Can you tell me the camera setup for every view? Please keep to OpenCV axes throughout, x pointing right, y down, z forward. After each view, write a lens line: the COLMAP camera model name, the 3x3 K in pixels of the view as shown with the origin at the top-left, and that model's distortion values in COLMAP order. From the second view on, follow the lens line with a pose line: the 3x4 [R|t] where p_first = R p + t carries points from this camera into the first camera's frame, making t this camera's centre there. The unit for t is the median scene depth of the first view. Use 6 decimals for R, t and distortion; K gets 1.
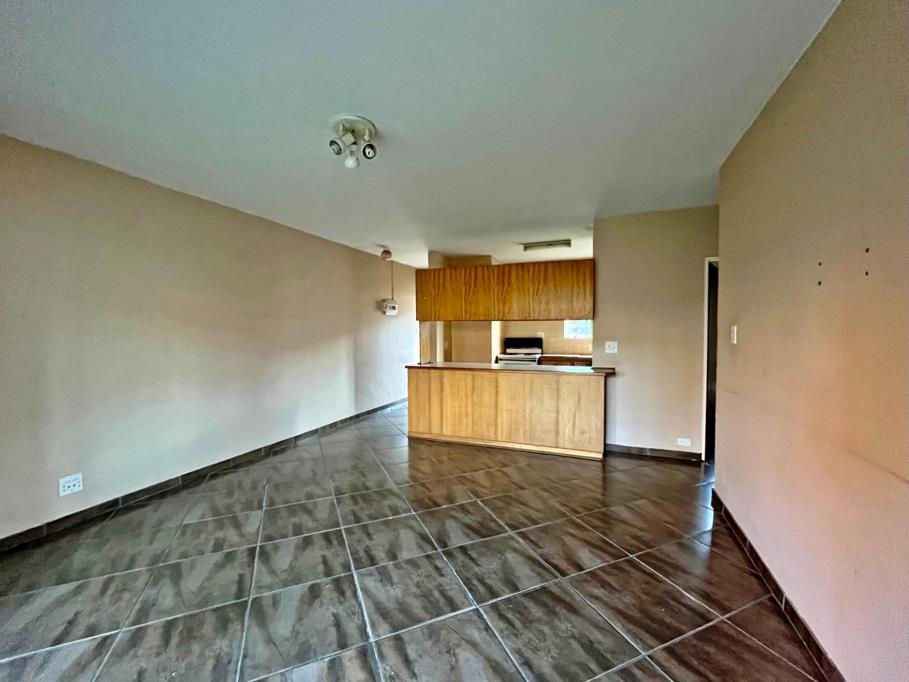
lens RADIAL K [[375.9, 0, 455.2], [0, 375.9, 342.3], [0, 0, 1]] dist [0.000938, 0.000823]
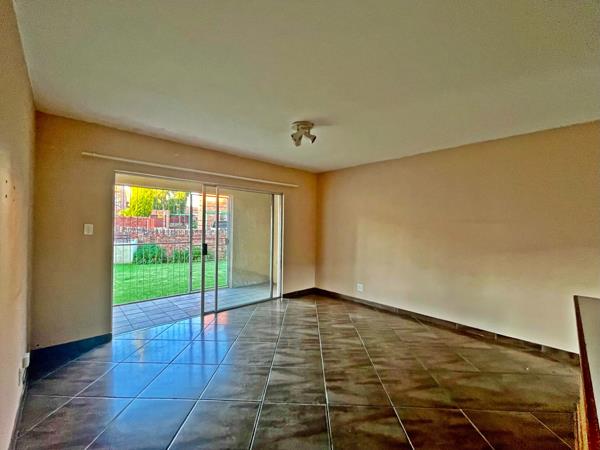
lens RADIAL K [[246.5, 0, 298.8], [0, 246.5, 225.1], [0, 0, 1]] dist [-0.001122, -0.000088]
pose [[-0.425289, -0.005229, -0.905043, 0.482191], [-0.036866, 0.999253, 0.011551, -0.047305], [0.904307, 0.038278, -0.425164, 0.833932]]
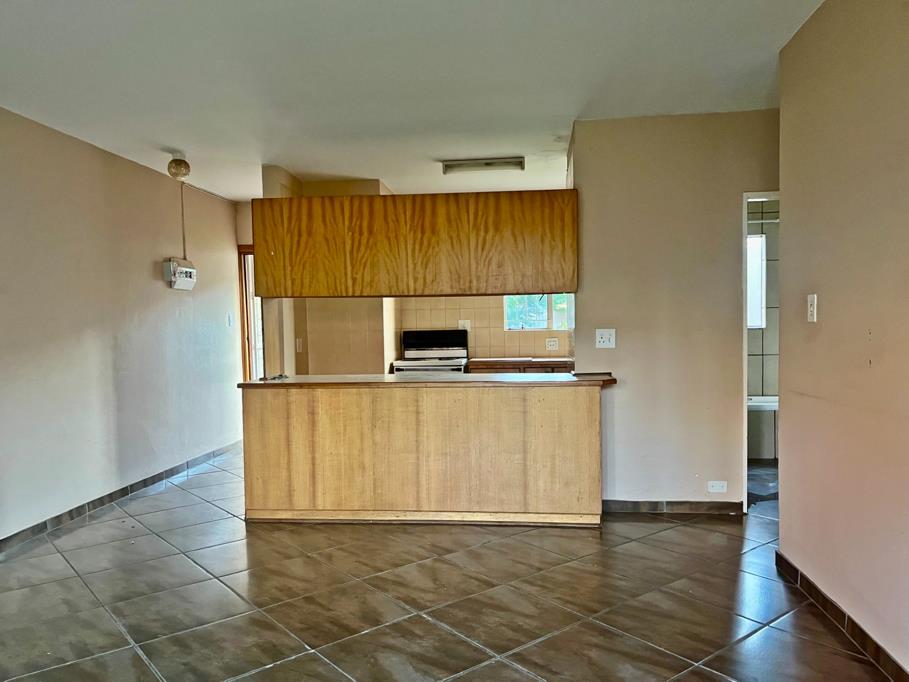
lens RADIAL K [[691.3, 0, 450.9], [0, 691.3, 347.1], [0, 0, 1]] dist [0.027051, -0.014612]
pose [[0.963842, -0.023200, 0.265464, -0.112100], [0.022914, 0.999729, 0.004175, 0.016183], [-0.265489, 0.002059, 0.964112, -0.000715]]
